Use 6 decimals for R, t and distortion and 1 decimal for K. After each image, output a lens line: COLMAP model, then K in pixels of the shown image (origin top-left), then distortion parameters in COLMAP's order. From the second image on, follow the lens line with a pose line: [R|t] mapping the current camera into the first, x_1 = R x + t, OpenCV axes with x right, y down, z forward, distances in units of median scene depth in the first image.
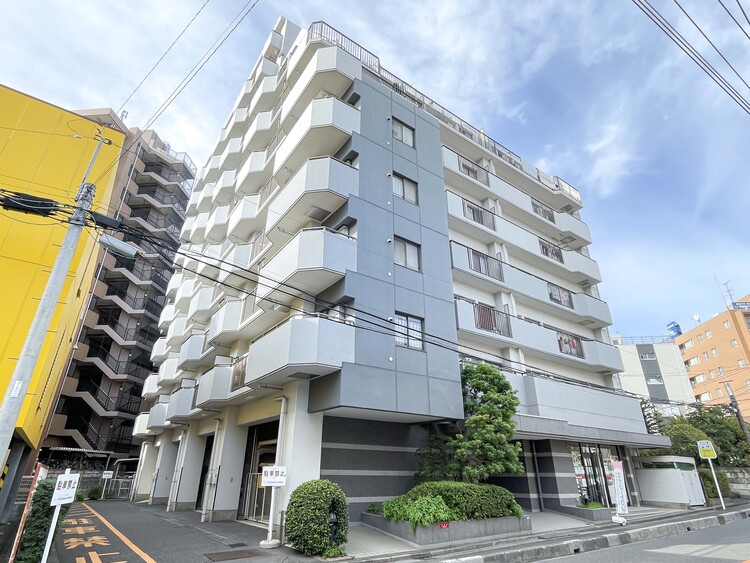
lens RADIAL K [[410.4, 0, 375.0], [0, 410.4, 281.5], [0, 0, 1]] dist [-0.000509, -0.000123]
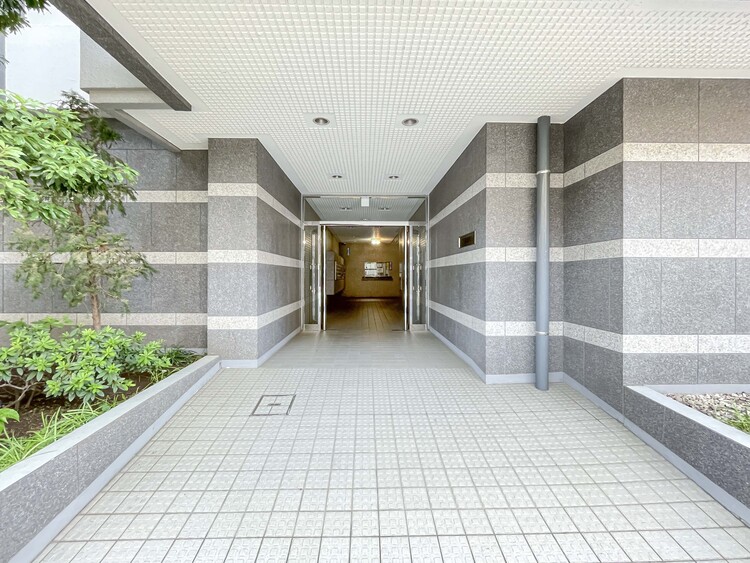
lens RADIAL K [[305.2, 0, 375.0], [0, 305.2, 281.5], [0, 0, 1]] dist [-0.000138, -0.000022]
pose [[0.826339, 0.004904, -0.563151, 0.422100], [0.244249, 0.897901, 0.366218, 0.402007], [0.507450, -0.440170, 0.740773, 0.824561]]
